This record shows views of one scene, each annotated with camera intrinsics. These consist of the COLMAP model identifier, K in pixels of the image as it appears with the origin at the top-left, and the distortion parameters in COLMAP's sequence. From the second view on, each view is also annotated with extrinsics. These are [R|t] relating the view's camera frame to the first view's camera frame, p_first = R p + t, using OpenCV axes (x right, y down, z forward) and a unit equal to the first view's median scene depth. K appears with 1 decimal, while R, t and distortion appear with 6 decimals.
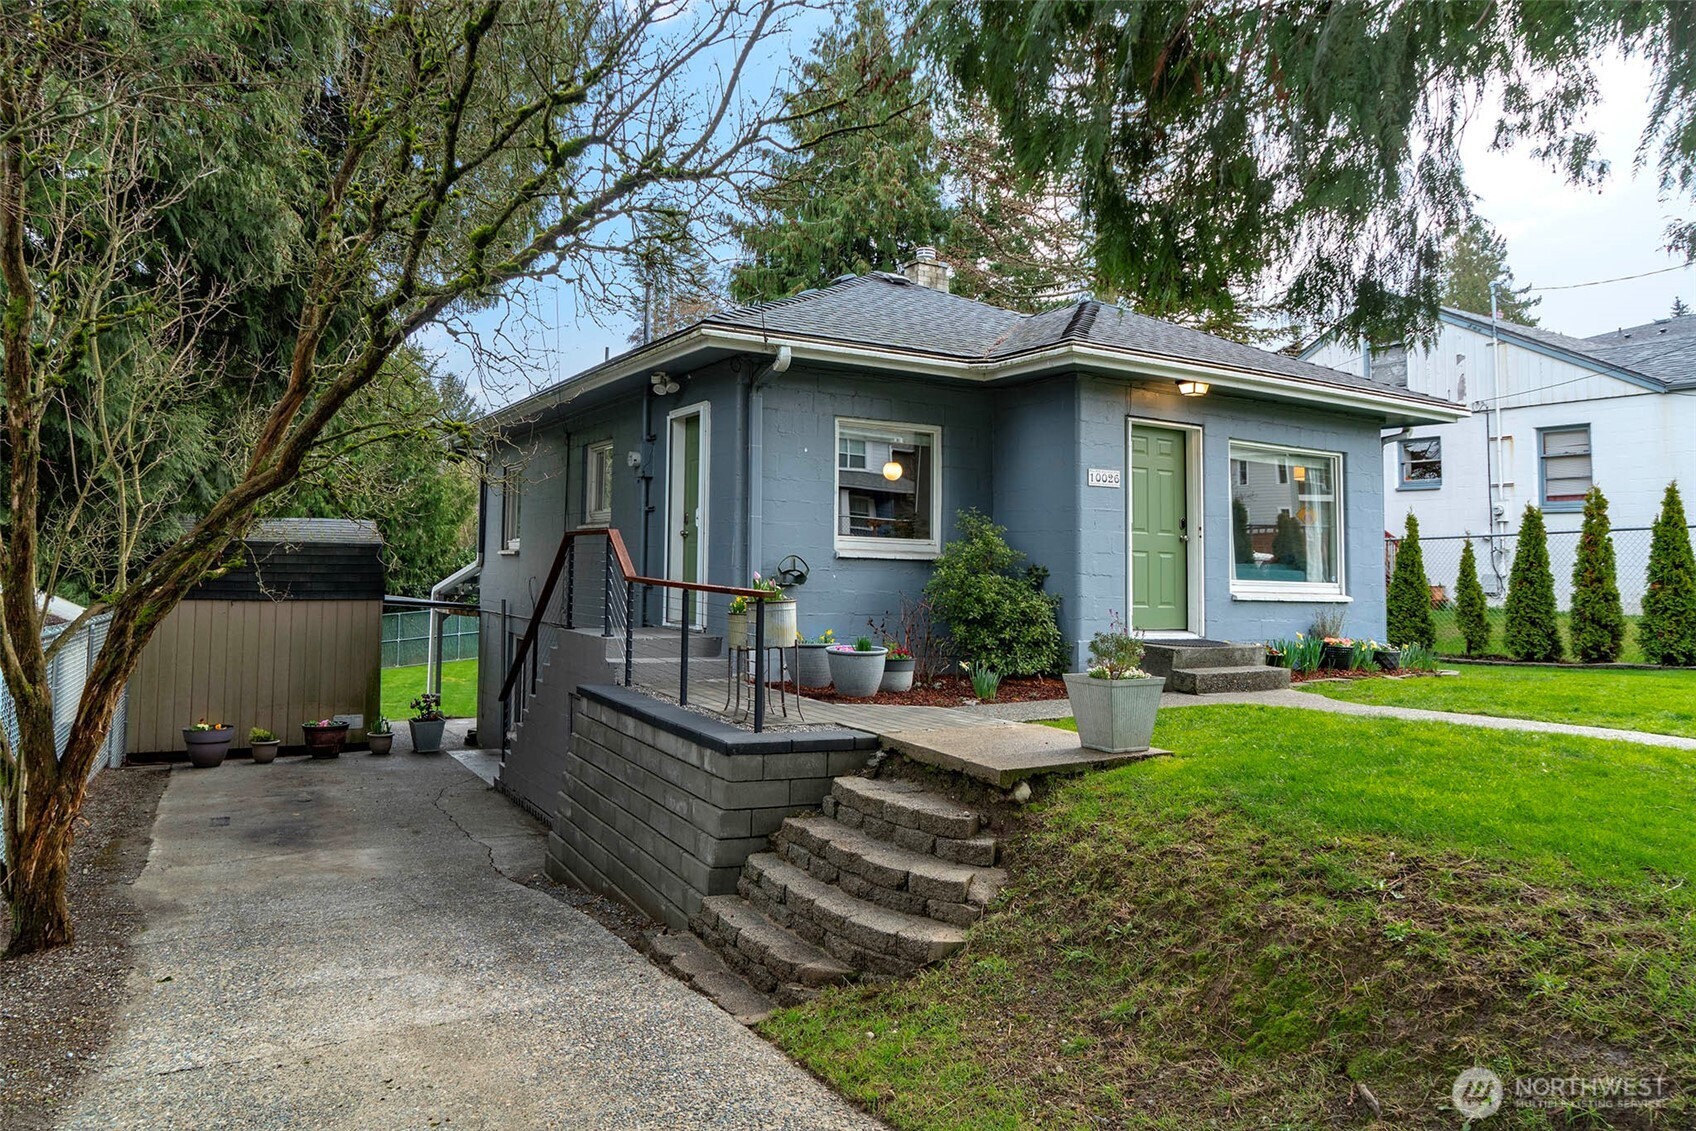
lens RADIAL K [[1171.8, 0, 848.0], [0, 1171.8, 565.5], [0, 0, 1]] dist [-0.000308, 0.000262]
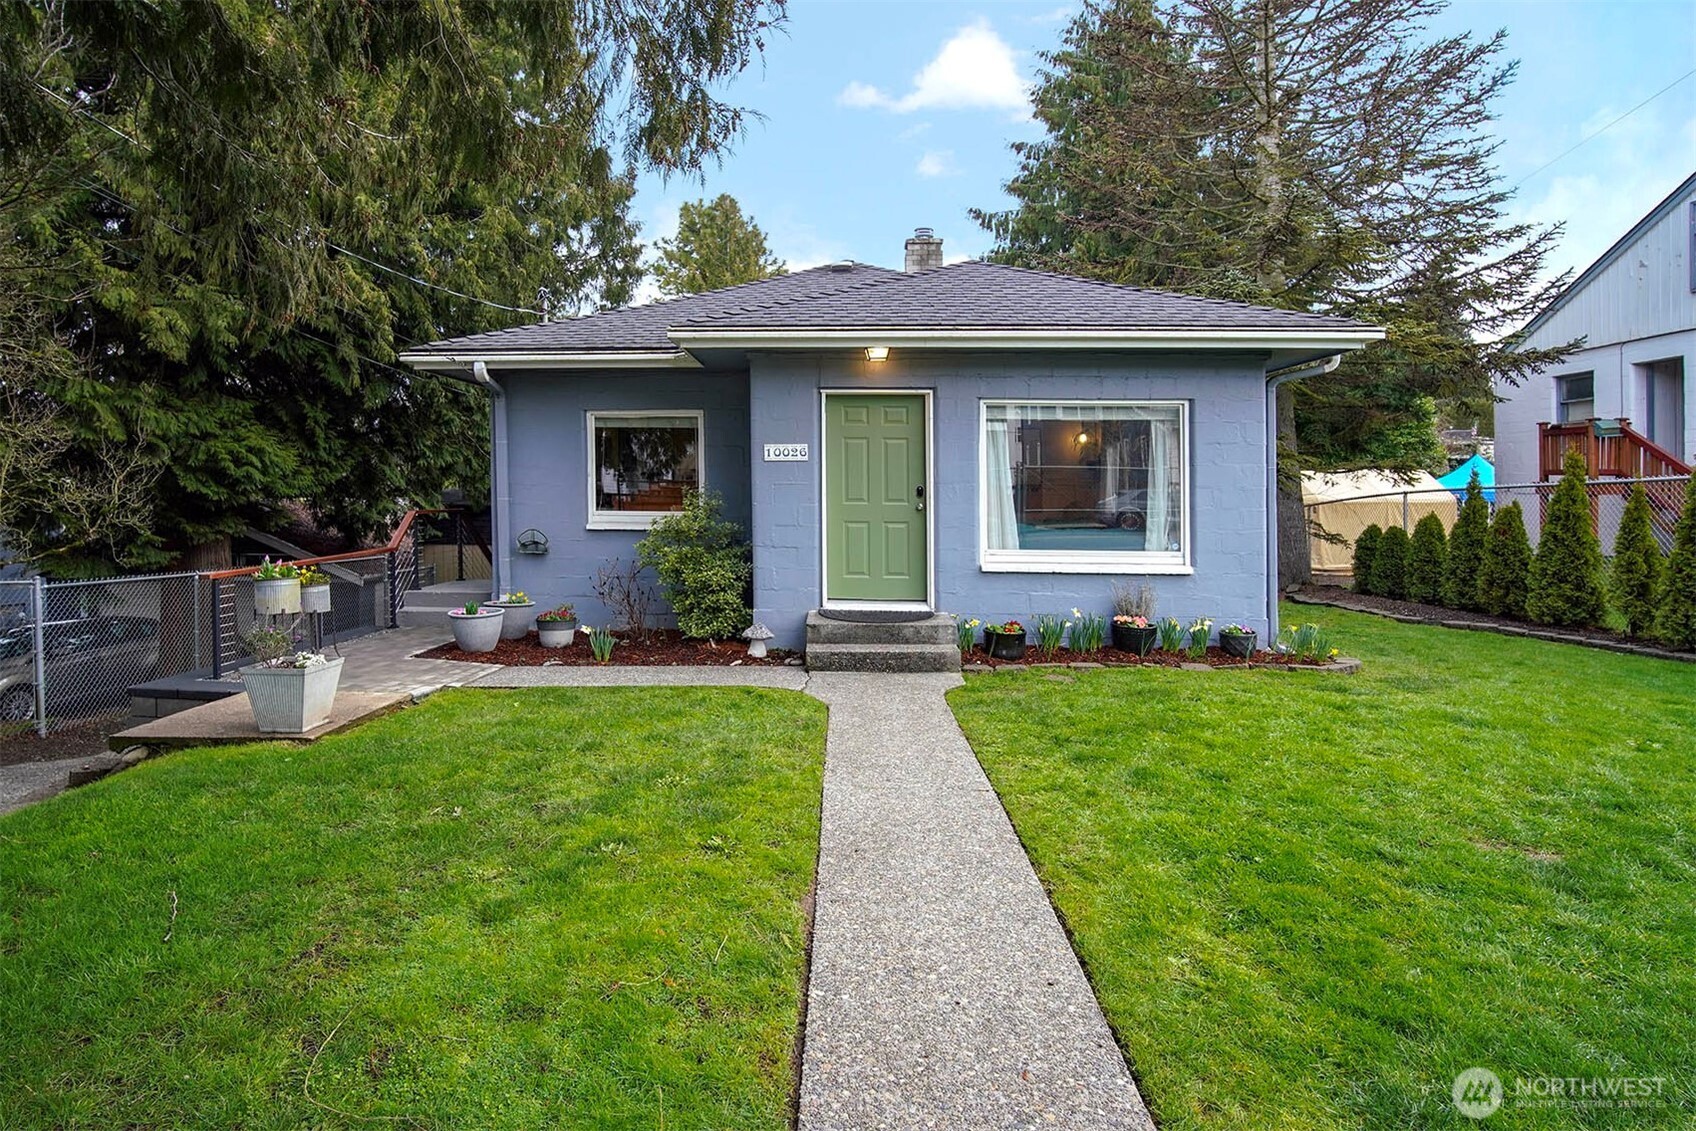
lens RADIAL K [[904.6, 0, 848.0], [0, 904.6, 565.5], [0, 0, 1]] dist [-0.000275, -0.000235]
pose [[0.827306, 0.028956, -0.561004, 0.660774], [0.014520, 0.997235, 0.072884, -0.030507], [0.561563, -0.068444, 0.824598, 0.345082]]
